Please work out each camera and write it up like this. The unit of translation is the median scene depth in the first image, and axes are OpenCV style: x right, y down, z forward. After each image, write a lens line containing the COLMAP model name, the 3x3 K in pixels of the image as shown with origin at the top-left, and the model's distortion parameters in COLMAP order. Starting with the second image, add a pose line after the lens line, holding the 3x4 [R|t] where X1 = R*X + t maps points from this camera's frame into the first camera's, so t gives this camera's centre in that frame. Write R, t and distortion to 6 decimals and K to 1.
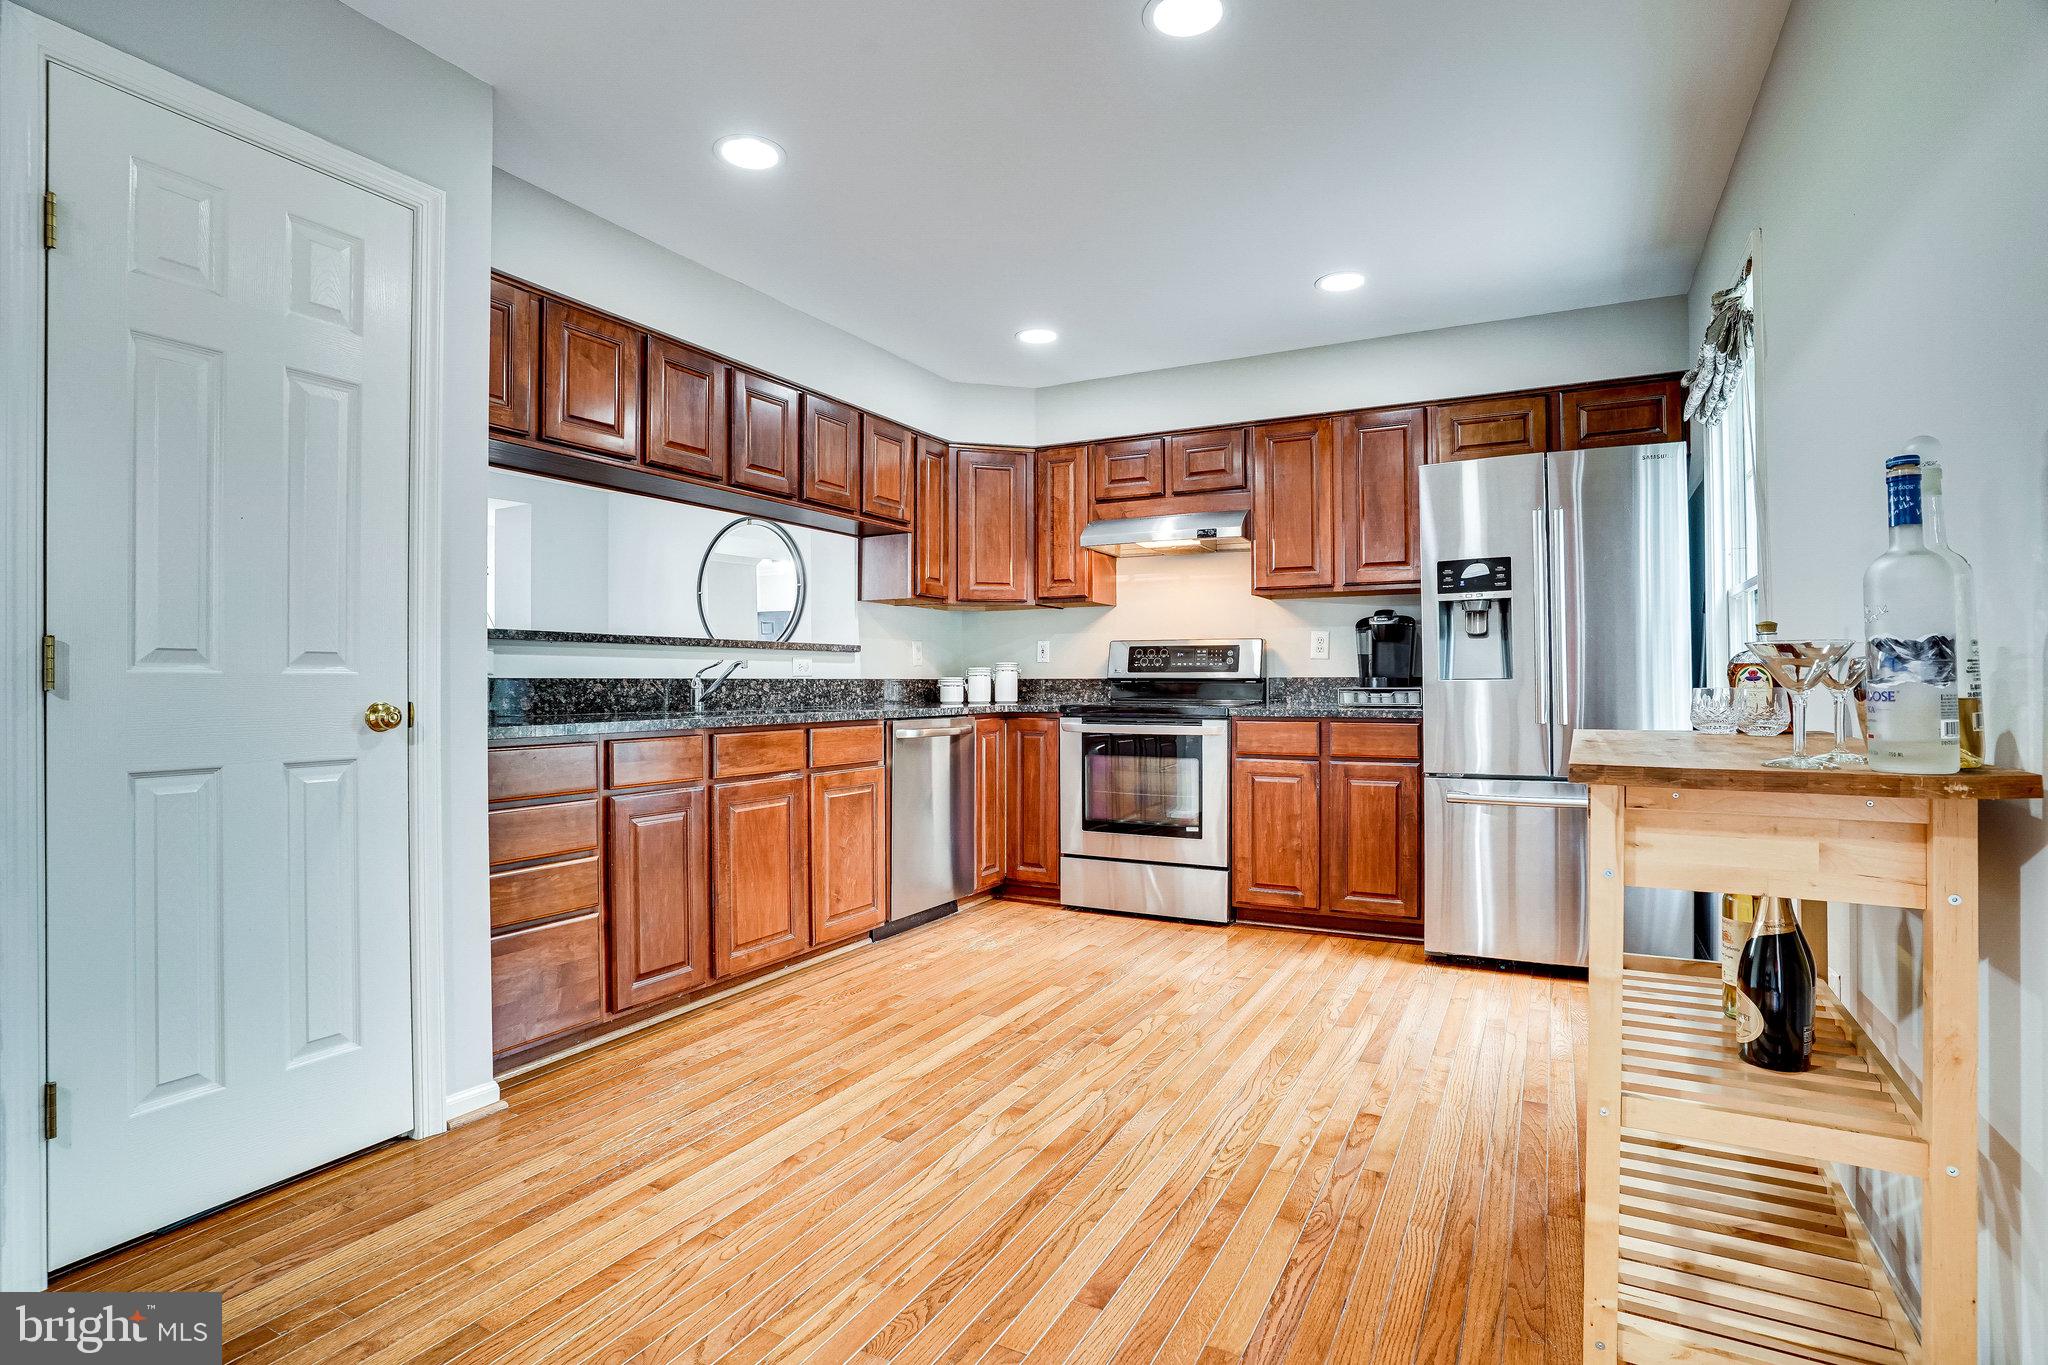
lens RADIAL K [[995.3, 0, 1017.8], [0, 995.3, 688.2], [0, 0, 1]] dist [-0.059980, 0.001204]
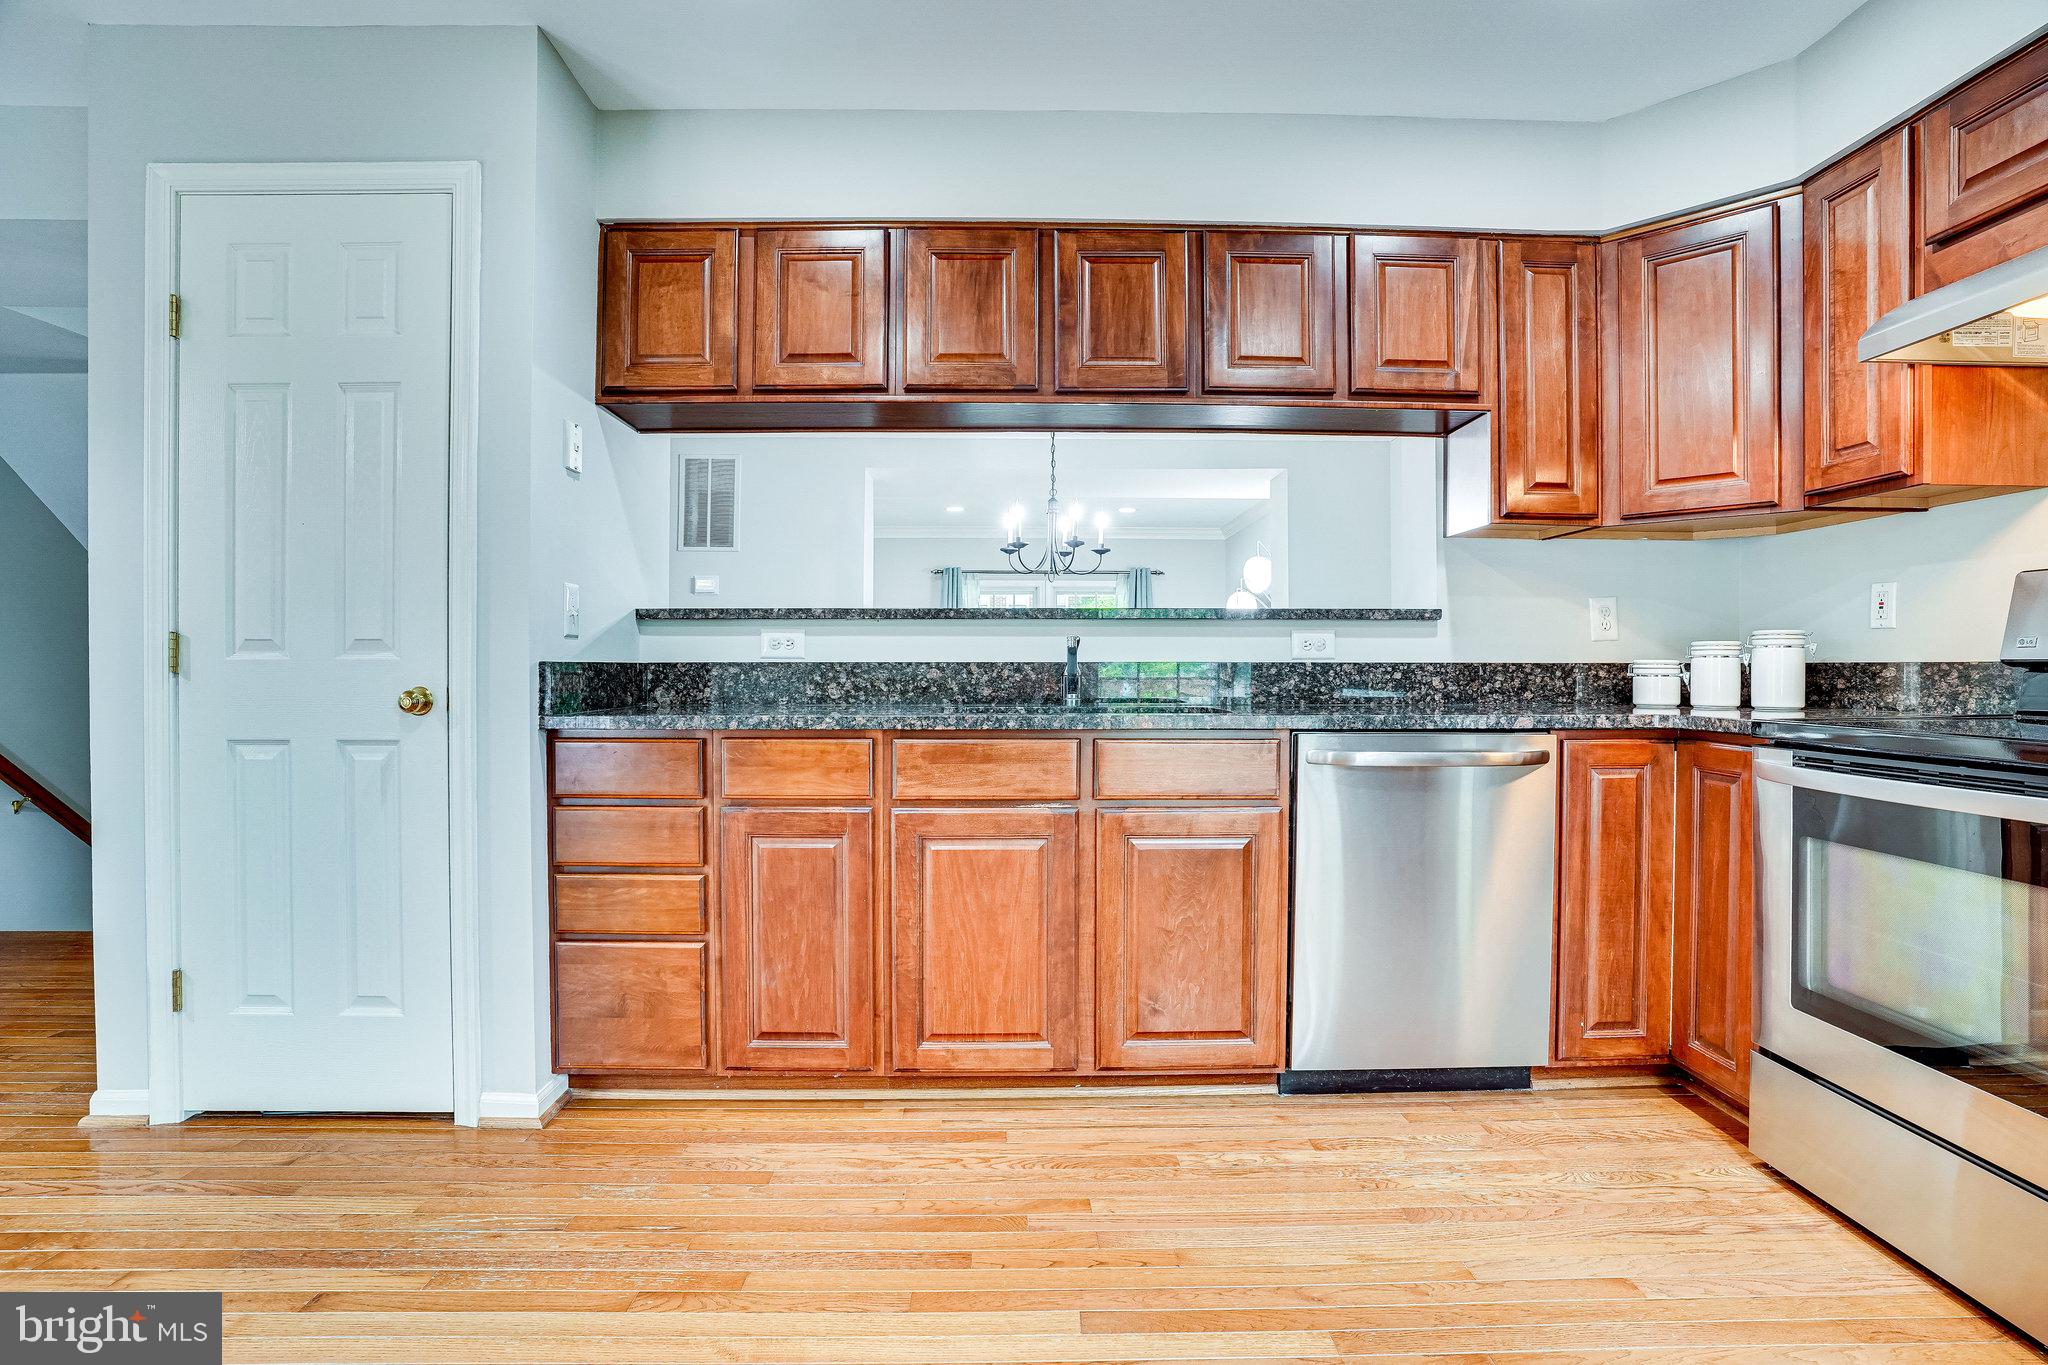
lens RADIAL K [[1009.8, 0, 1029.5], [0, 1009.8, 678.7], [0, 0, 1]] dist [-0.078526, 0.037469]
pose [[0.498643, 0.013580, -0.866701, 0.315933], [-0.007038, 0.999908, 0.011618, -0.005920], [0.866779, 0.000306, 0.498692, 0.581487]]
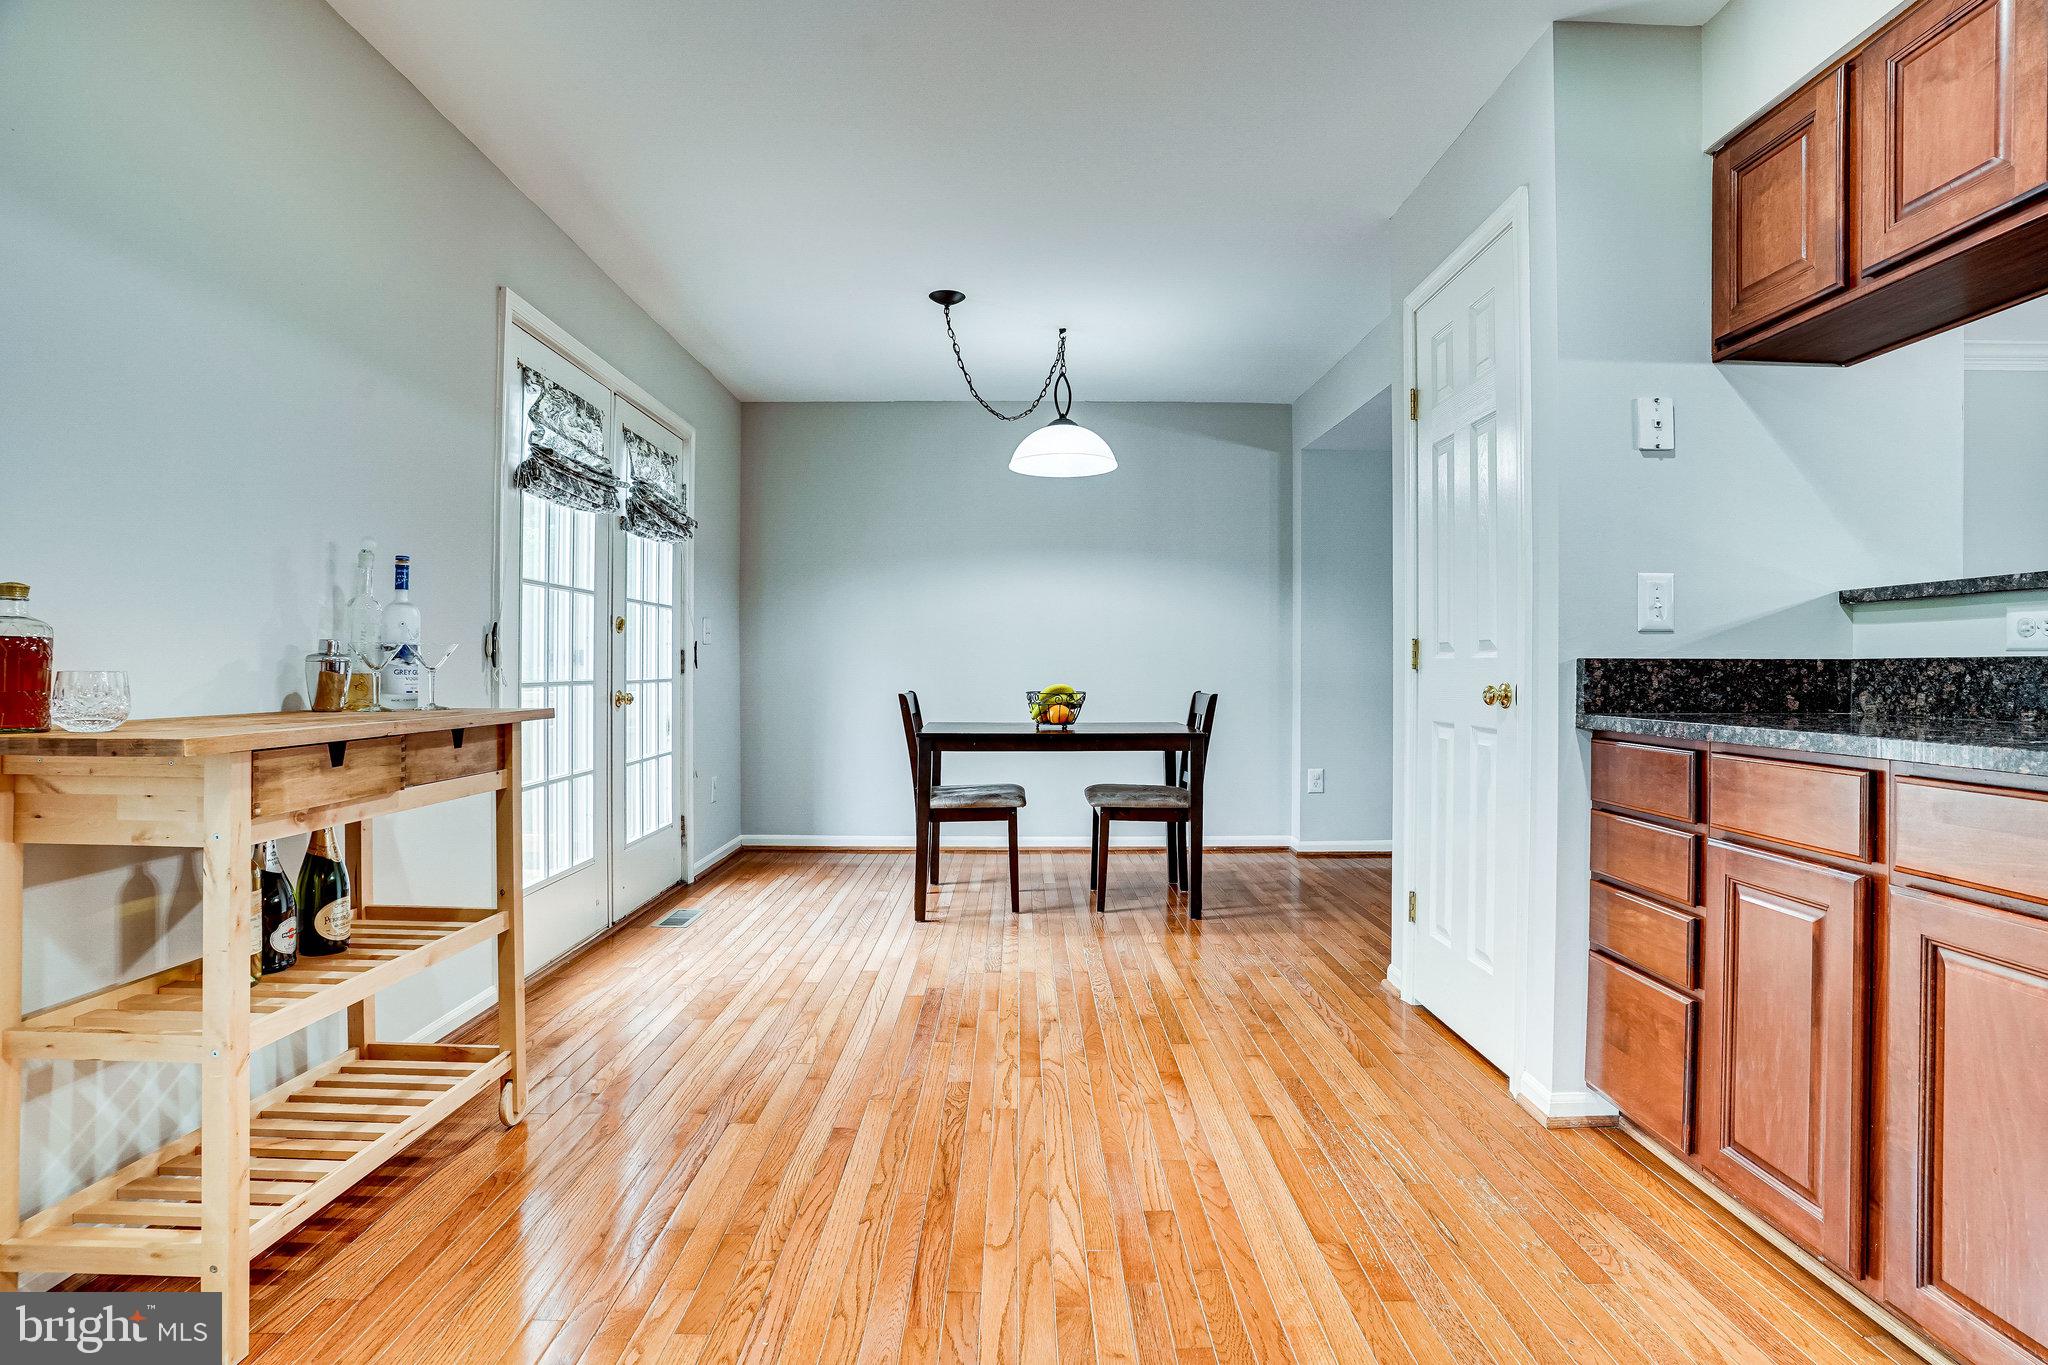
lens RADIAL K [[1009.8, 0, 1029.5], [0, 1009.8, 678.7], [0, 0, 1]] dist [-0.078526, 0.037469]
pose [[-0.872912, 0.006116, -0.487839, 0.217519], [-0.001021, 0.999896, 0.014362, -0.003498], [0.487876, 0.013035, -0.872815, 0.974367]]
